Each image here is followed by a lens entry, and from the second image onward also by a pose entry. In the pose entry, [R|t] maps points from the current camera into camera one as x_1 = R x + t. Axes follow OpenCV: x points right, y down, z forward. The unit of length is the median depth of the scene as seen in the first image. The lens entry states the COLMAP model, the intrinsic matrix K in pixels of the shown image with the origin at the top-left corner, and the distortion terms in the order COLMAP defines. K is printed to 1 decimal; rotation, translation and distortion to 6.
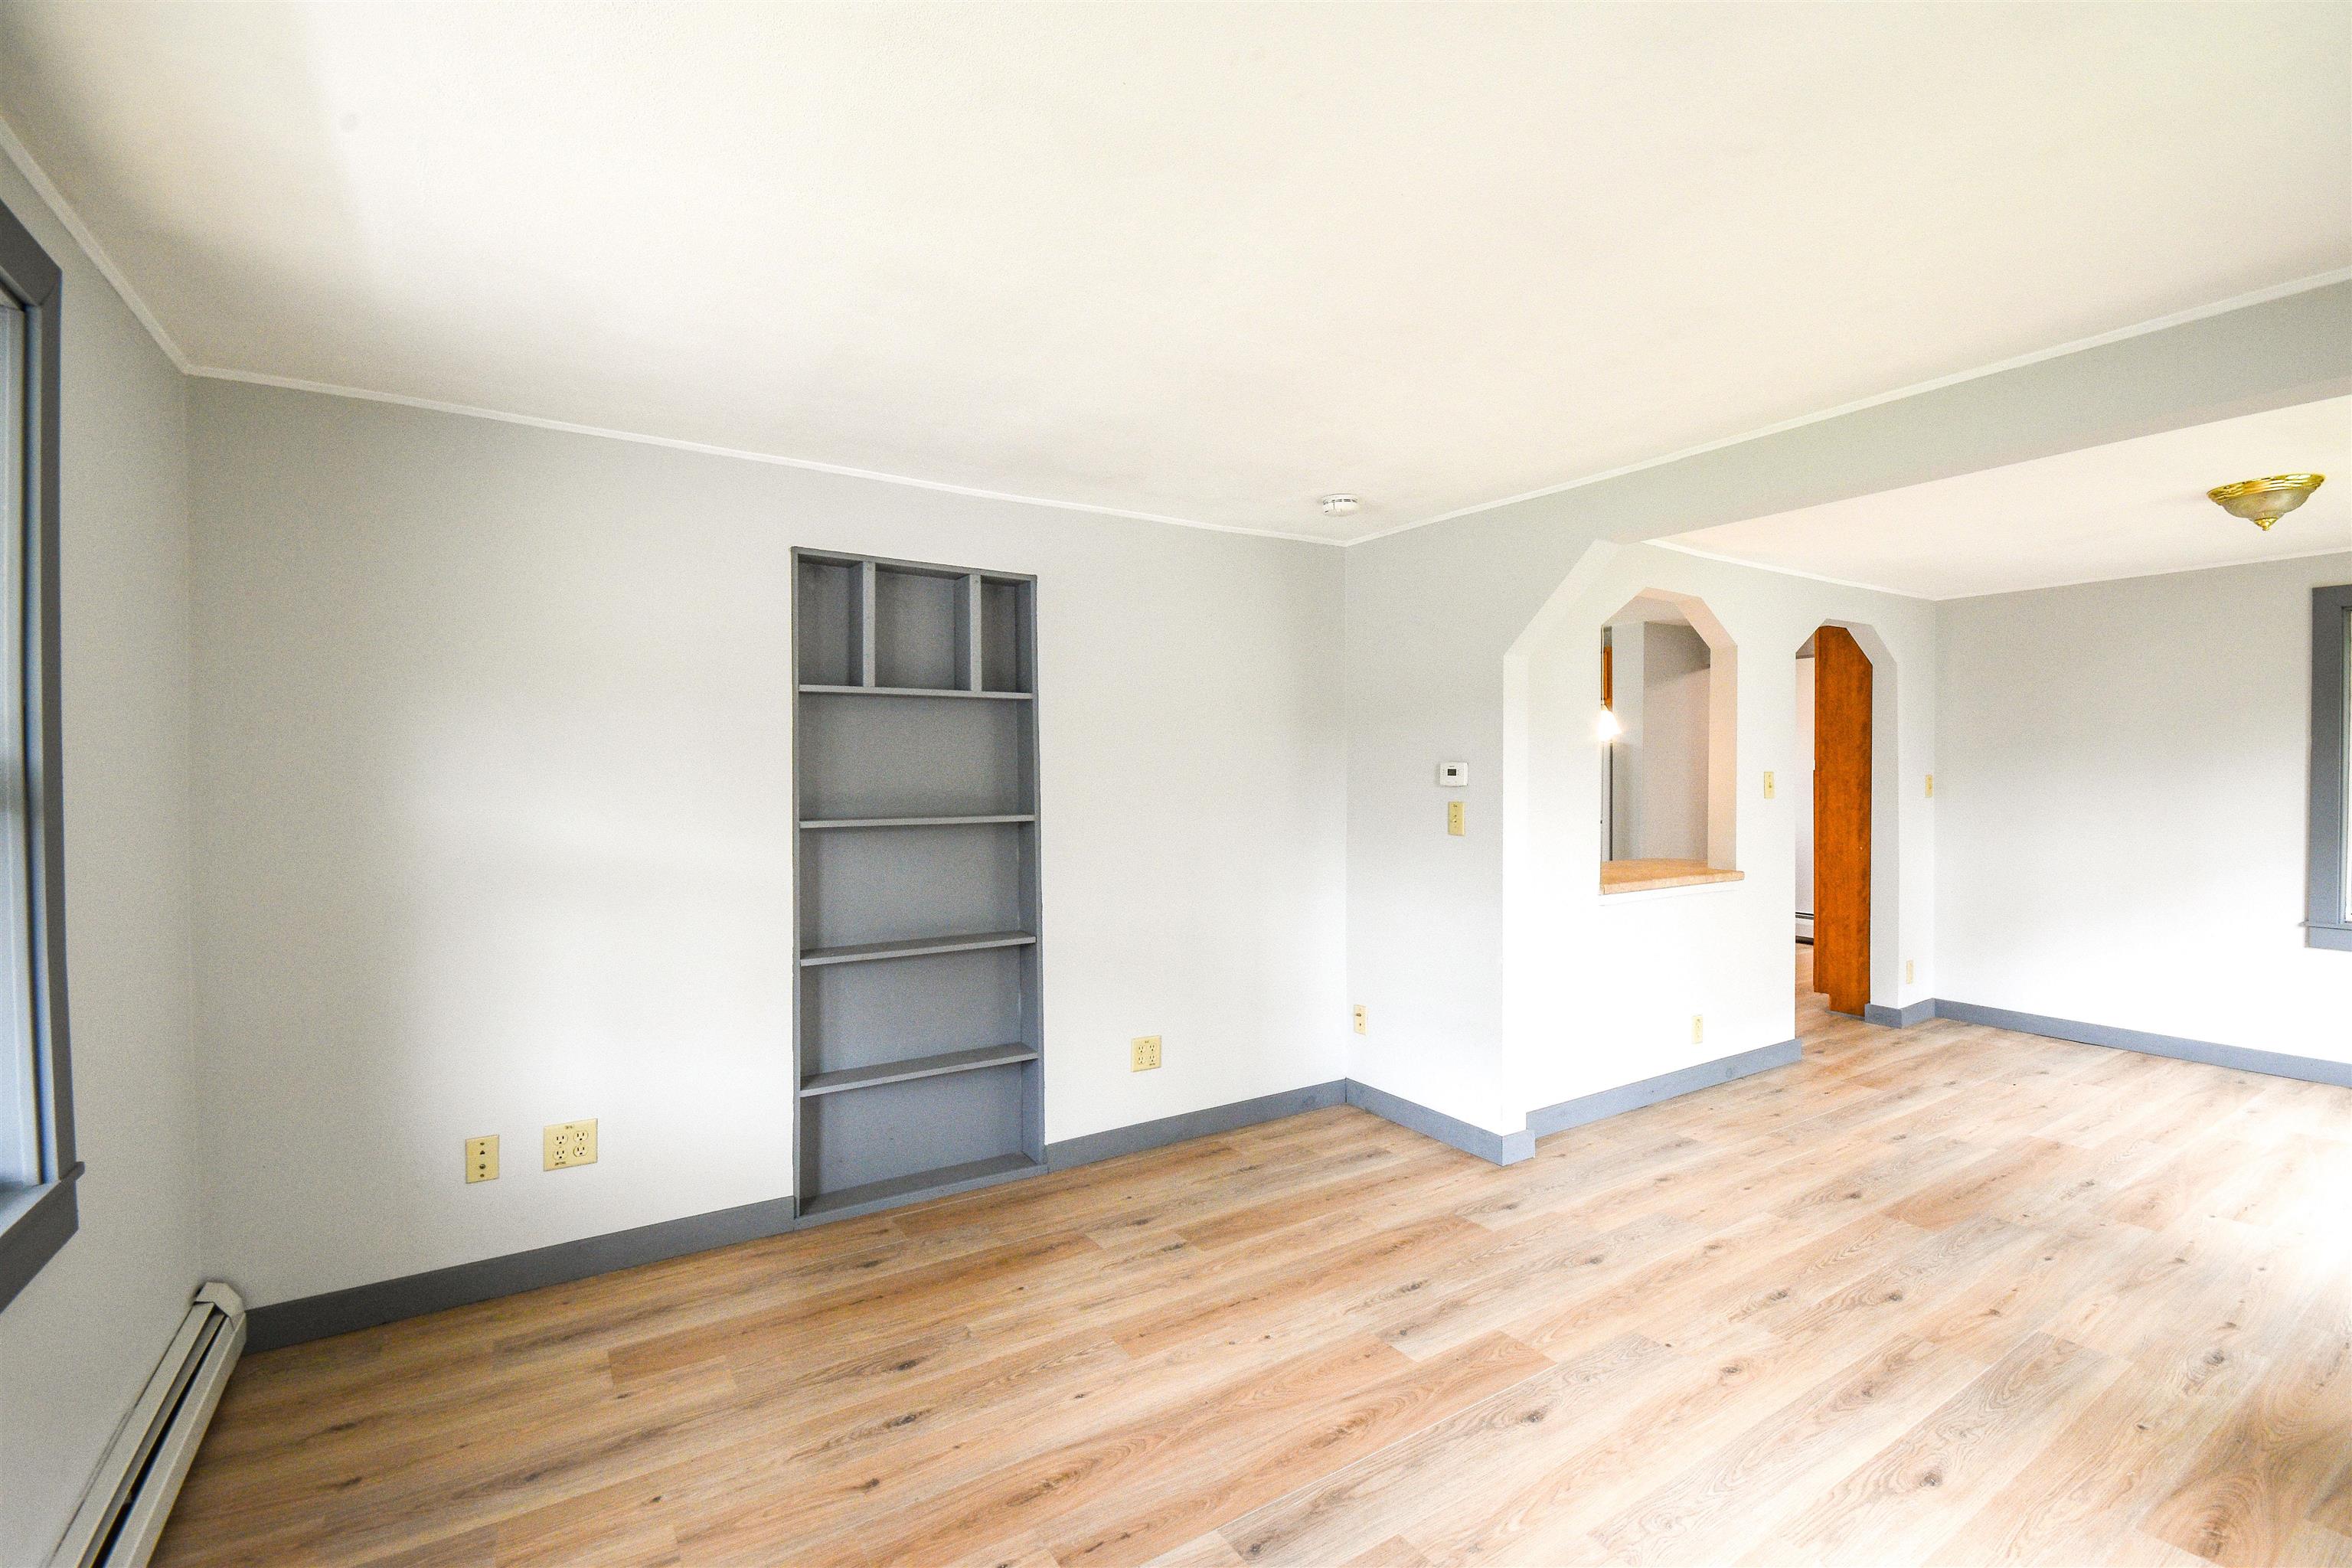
lens RADIAL K [[1051.3, 0, 1167.5], [0, 1051.3, 768.7], [0, 0, 1]] dist [0.013075, -0.013227]
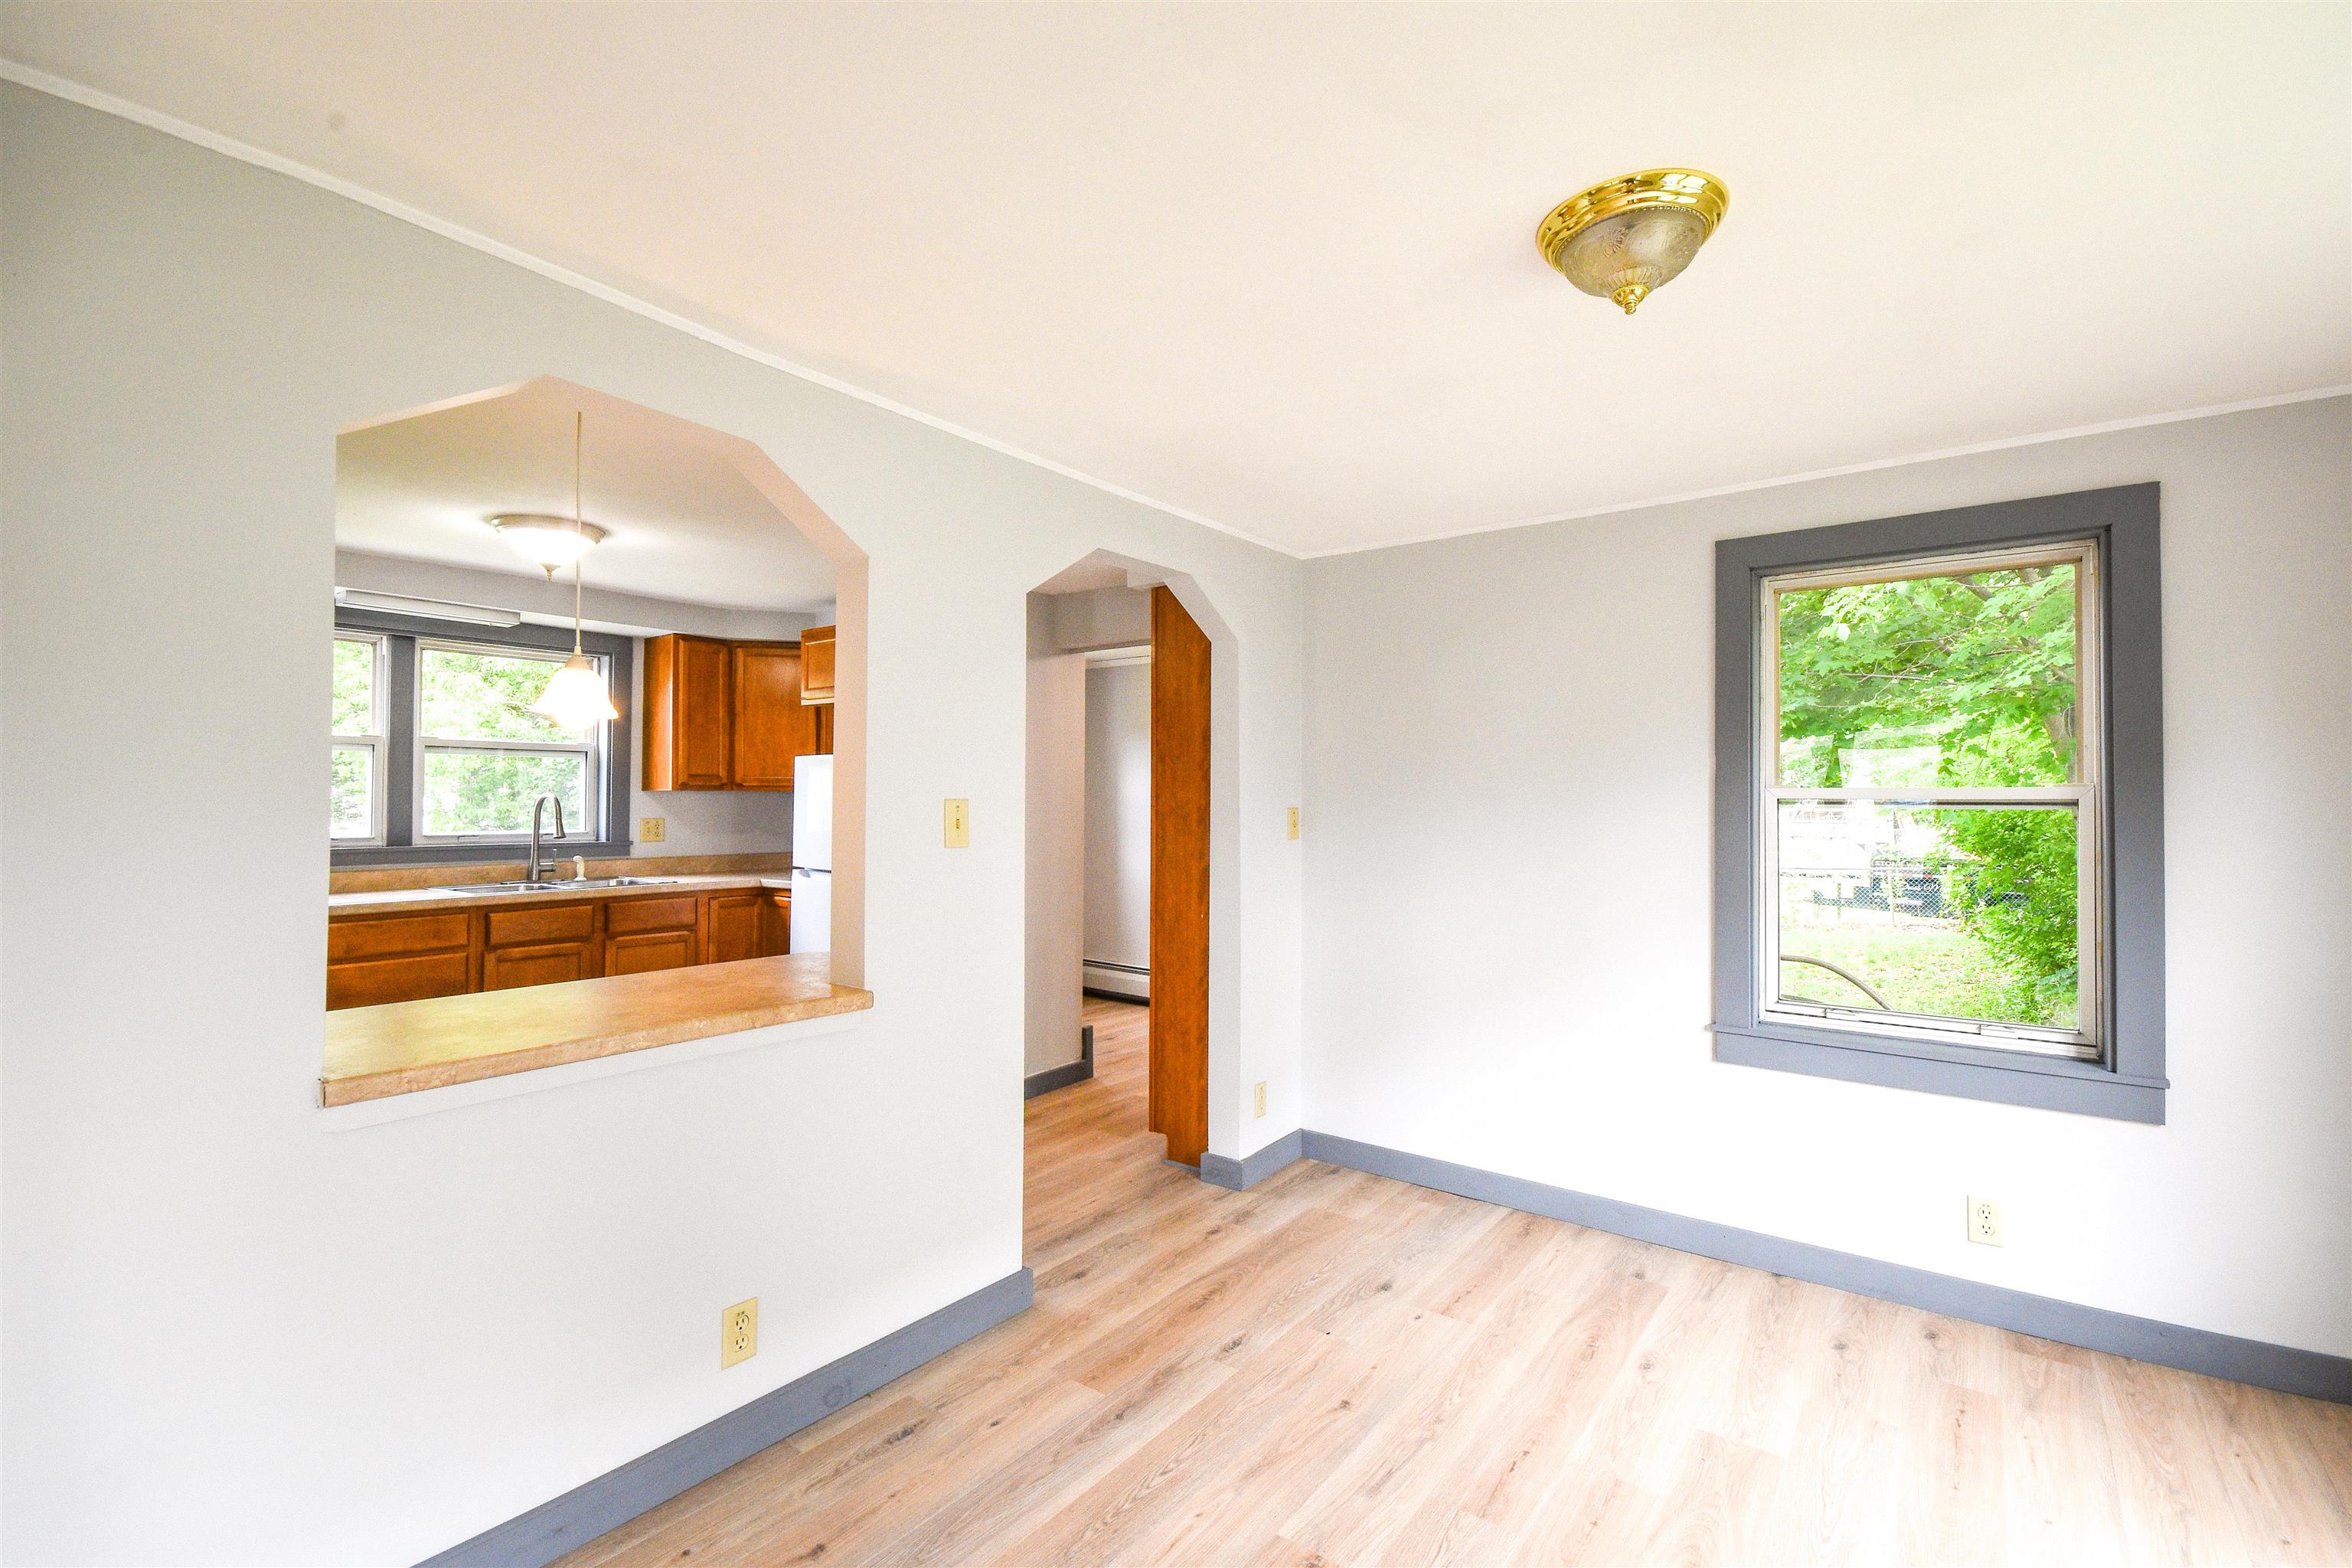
lens RADIAL K [[1051.2, 0, 1187.4], [0, 1051.2, 784.9], [0, 0, 1]] dist [0.009166, -0.012487]
pose [[0.935976, 0.006067, 0.352011, 0.440377], [0.003025, 0.999676, -0.025272, 0.009608], [-0.352051, 0.024719, 0.935654, 0.399869]]
